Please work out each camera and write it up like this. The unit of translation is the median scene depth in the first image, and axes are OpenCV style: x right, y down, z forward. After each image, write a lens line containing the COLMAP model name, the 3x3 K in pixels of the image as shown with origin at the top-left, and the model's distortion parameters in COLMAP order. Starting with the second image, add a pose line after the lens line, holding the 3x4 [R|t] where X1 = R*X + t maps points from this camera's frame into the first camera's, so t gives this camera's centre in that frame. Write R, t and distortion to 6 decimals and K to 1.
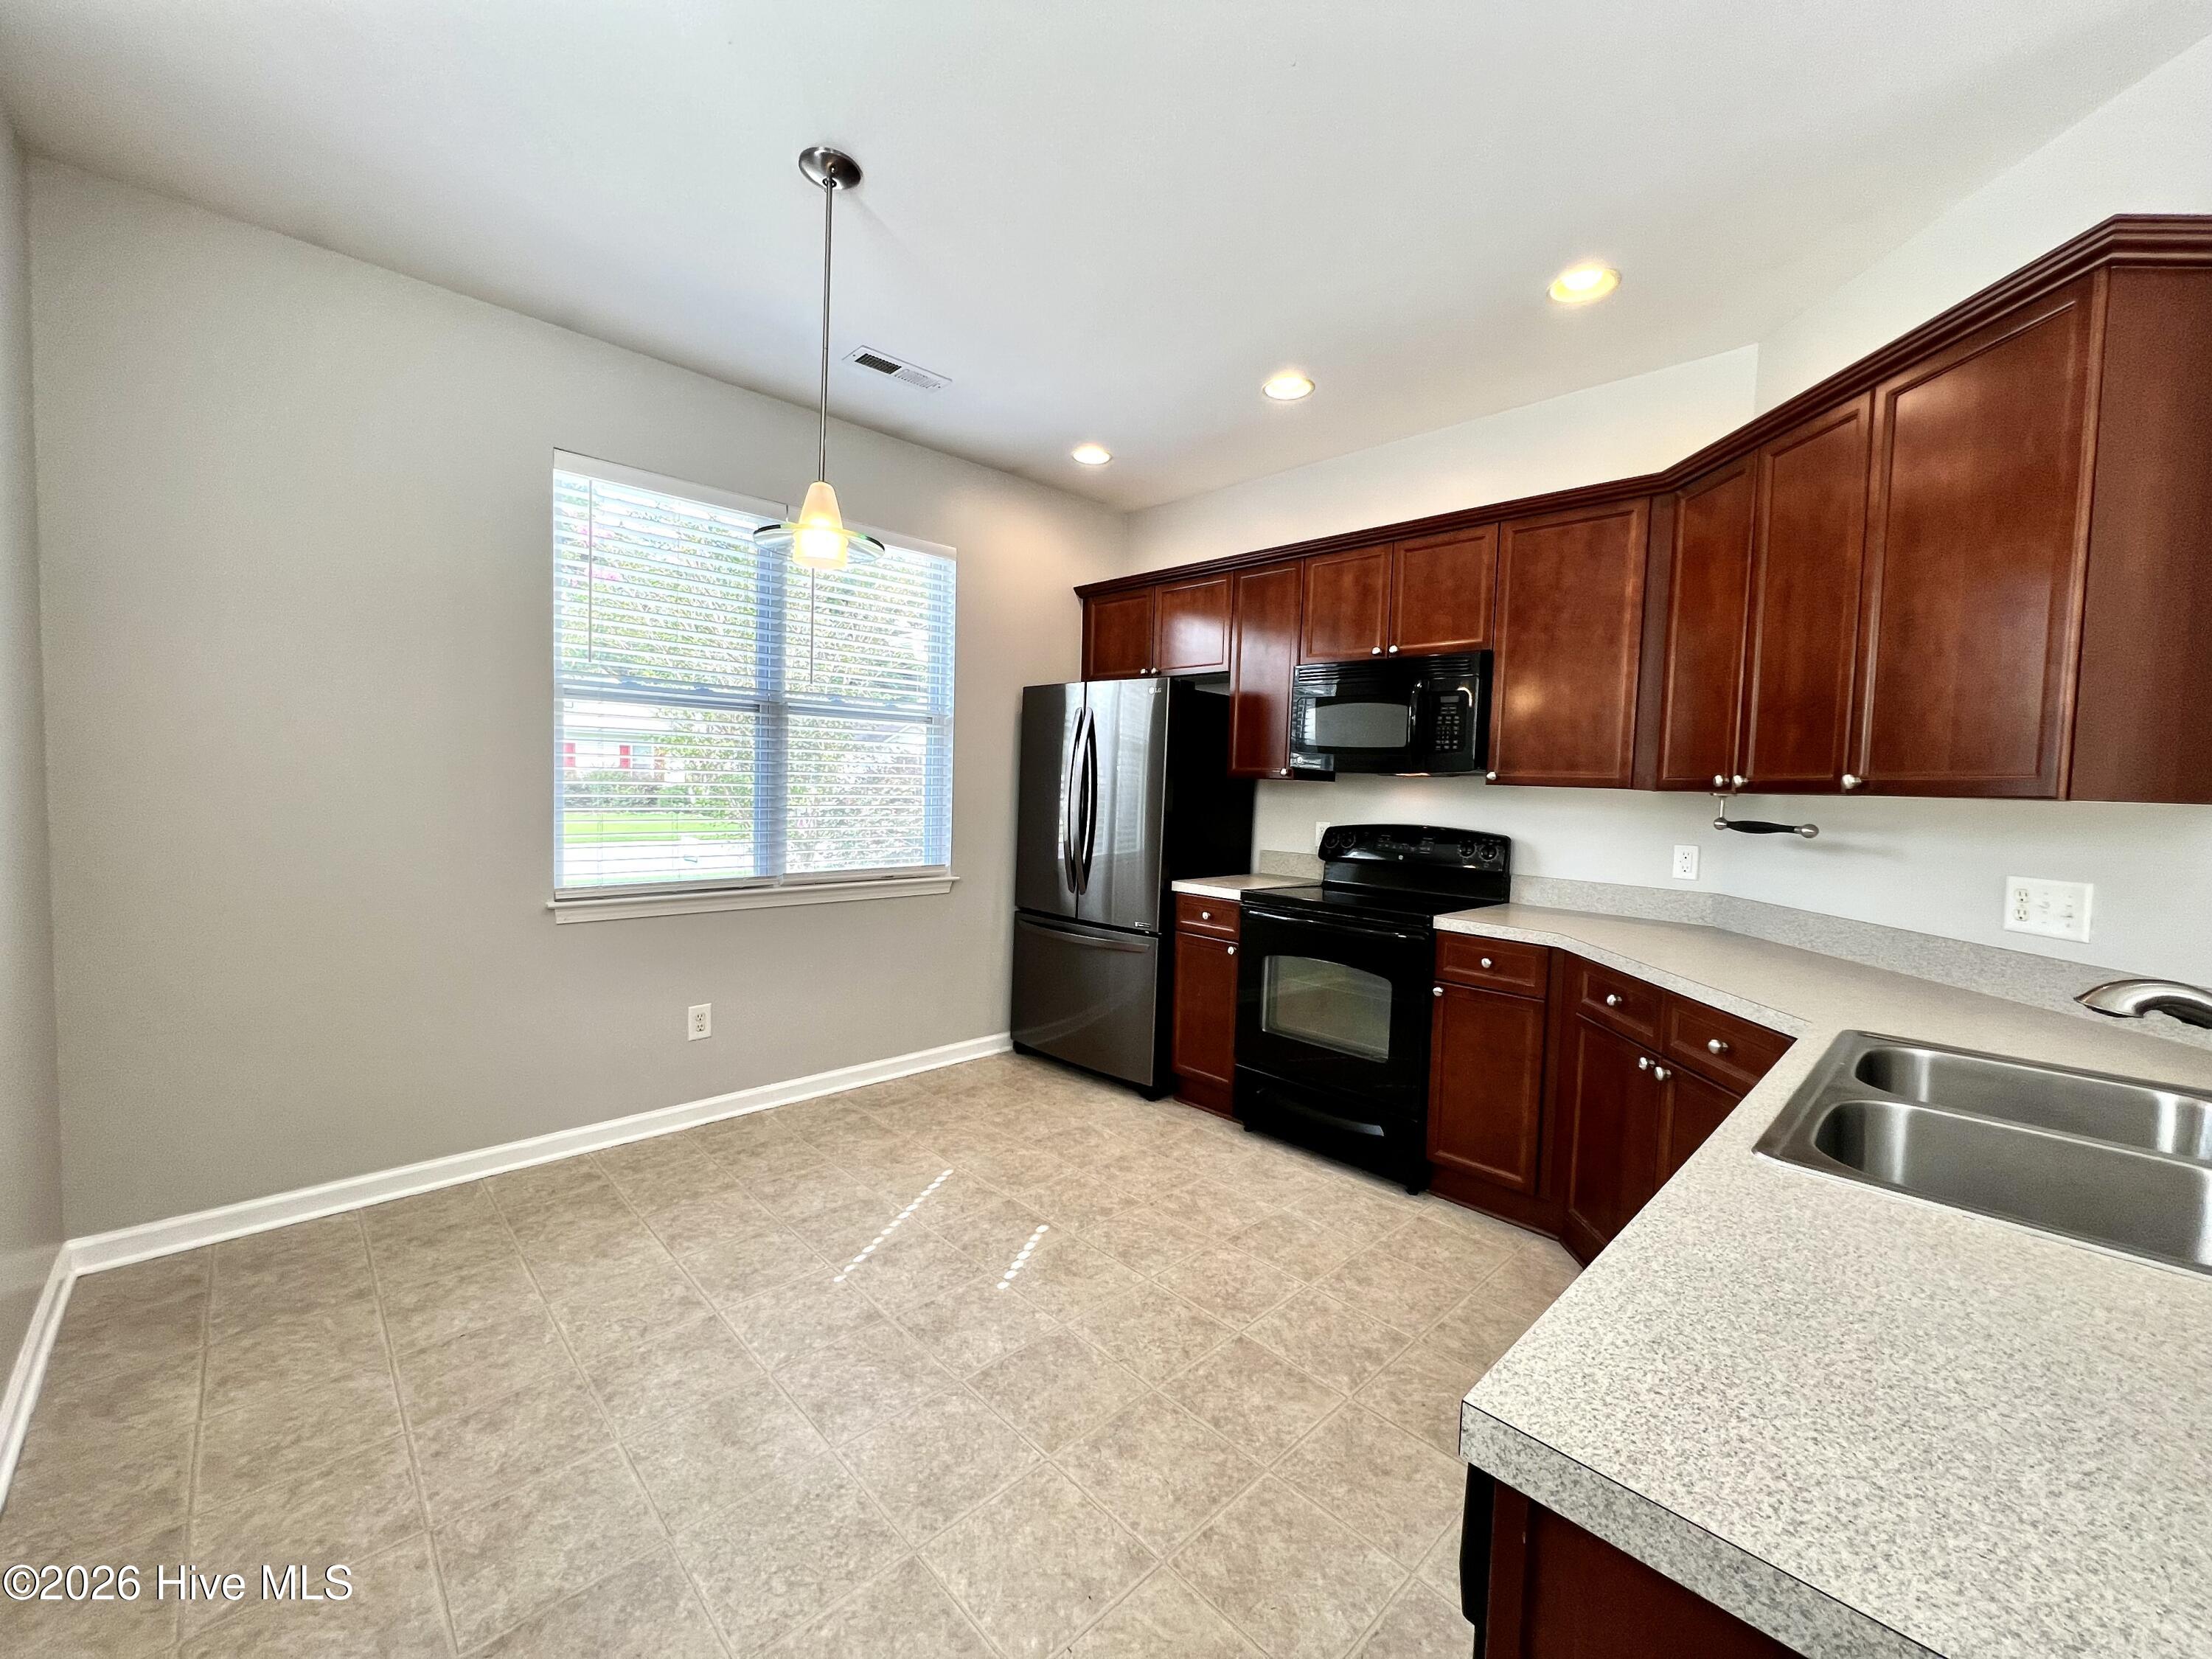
lens RADIAL K [[882.0, 0, 1120.4], [0, 882.0, 827.9], [0, 0, 1]] dist [-0.000444, 0.001641]
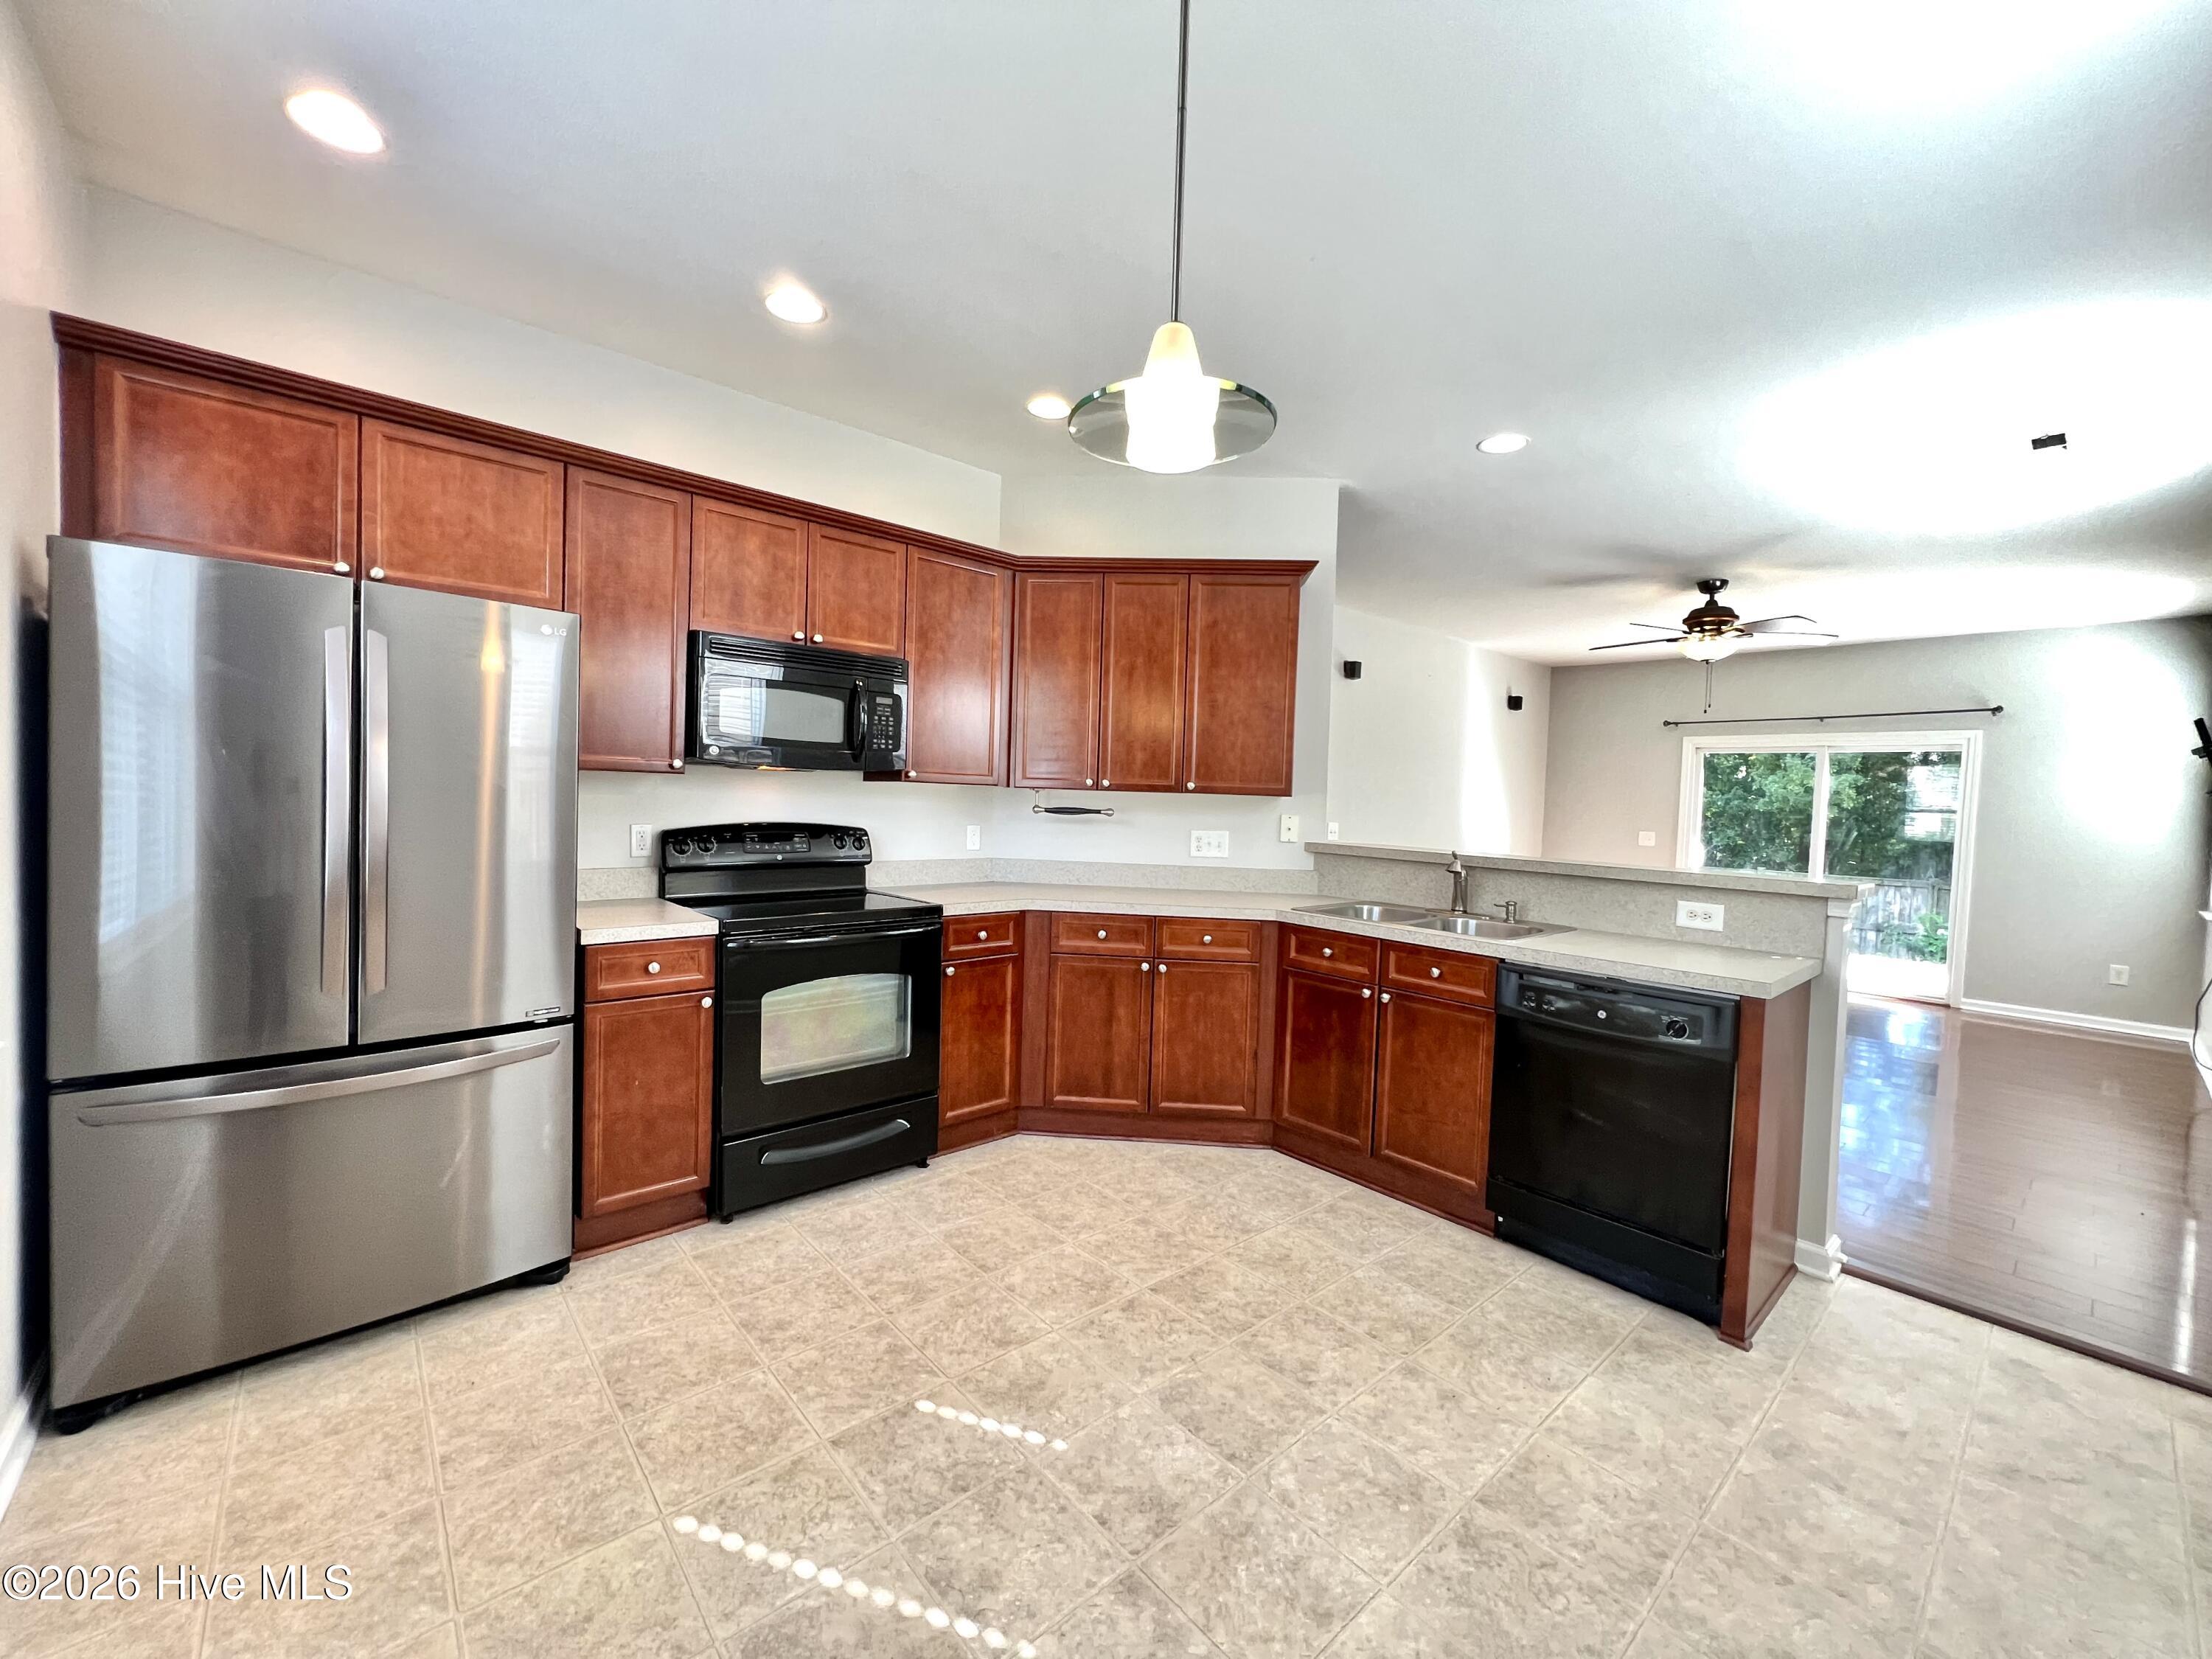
lens RADIAL K [[882.0, 0, 1092.6], [0, 882.0, 795.0], [0, 0, 1]] dist [-0.000444, 0.001641]
pose [[0.064854, -0.026560, 0.997541, -0.834120], [0.020578, 0.999469, 0.025273, -0.066581], [-0.997683, 0.018889, 0.065367, 0.854899]]
